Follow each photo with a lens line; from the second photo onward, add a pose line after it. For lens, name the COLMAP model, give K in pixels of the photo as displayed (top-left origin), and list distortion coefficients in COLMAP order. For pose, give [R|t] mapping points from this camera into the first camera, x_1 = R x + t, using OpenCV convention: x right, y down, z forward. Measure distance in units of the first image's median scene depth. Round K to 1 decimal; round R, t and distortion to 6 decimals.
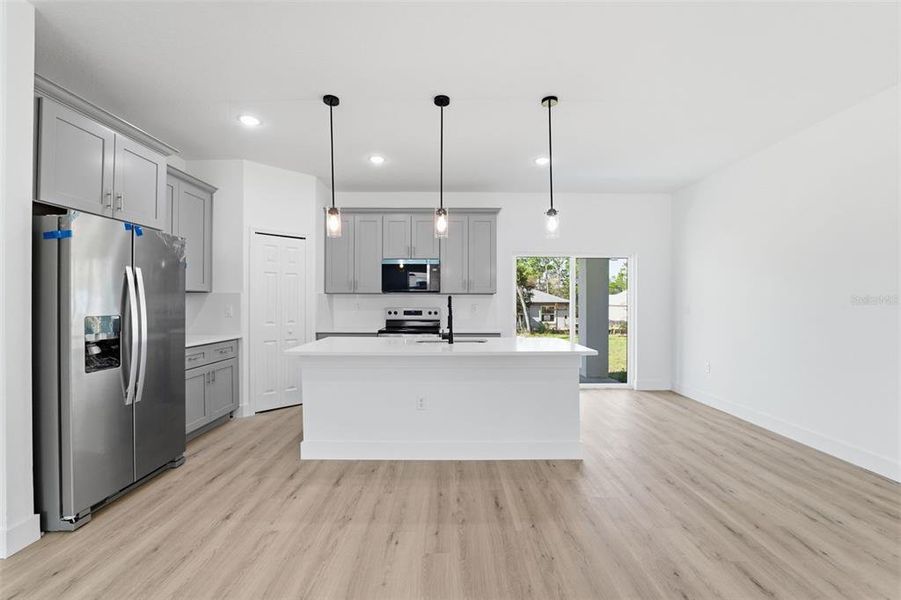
lens RADIAL K [[368.9, 0, 451.8], [0, 368.9, 302.9], [0, 0, 1]] dist [-0.027552, 0.003108]
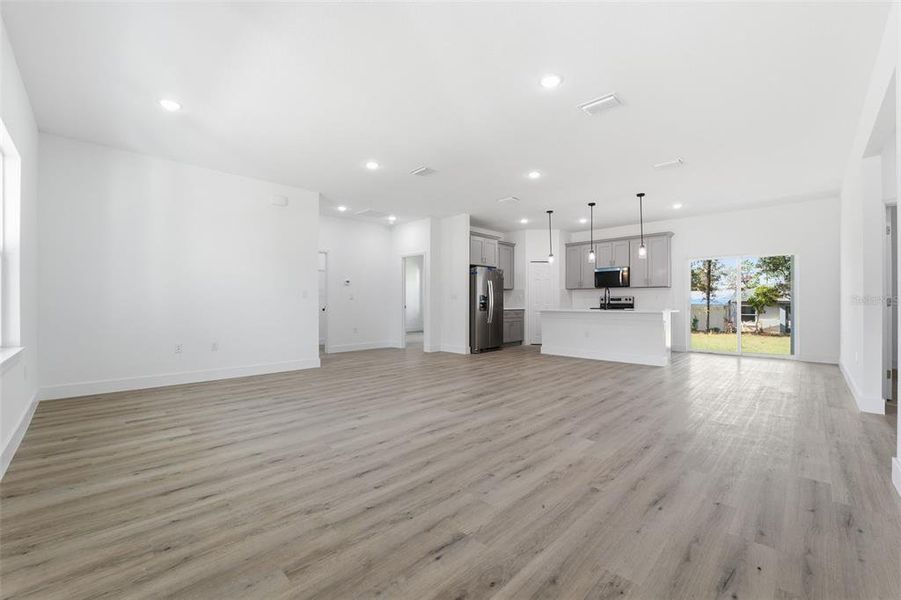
lens RADIAL K [[368.9, 0, 451.8], [0, 368.9, 302.9], [0, 0, 1]] dist [-0.027552, 0.003108]
pose [[0.705855, -0.000166, -0.708356, 0.970042], [-0.003239, 0.999989, -0.003461, 0.089540], [0.708349, 0.004737, 0.705846, -1.250240]]
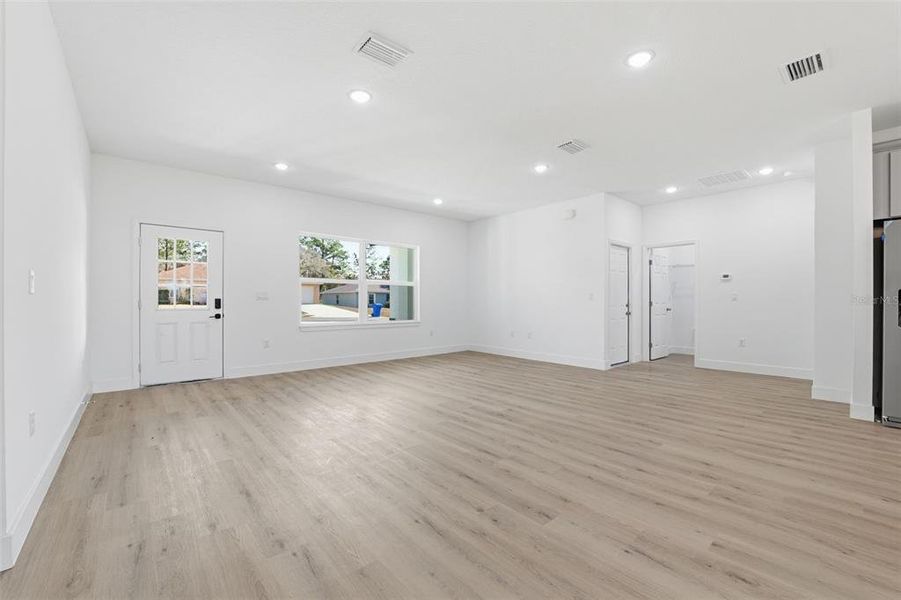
lens RADIAL K [[370.9, 0, 449.2], [0, 370.9, 302.6], [0, 0, 1]] dist [-0.025130, 0.000992]
pose [[-0.760763, -0.001524, -0.649028, 0.949452], [-0.005890, 0.999972, 0.004556, 0.069235], [0.649003, 0.007289, -0.760751, 0.637140]]
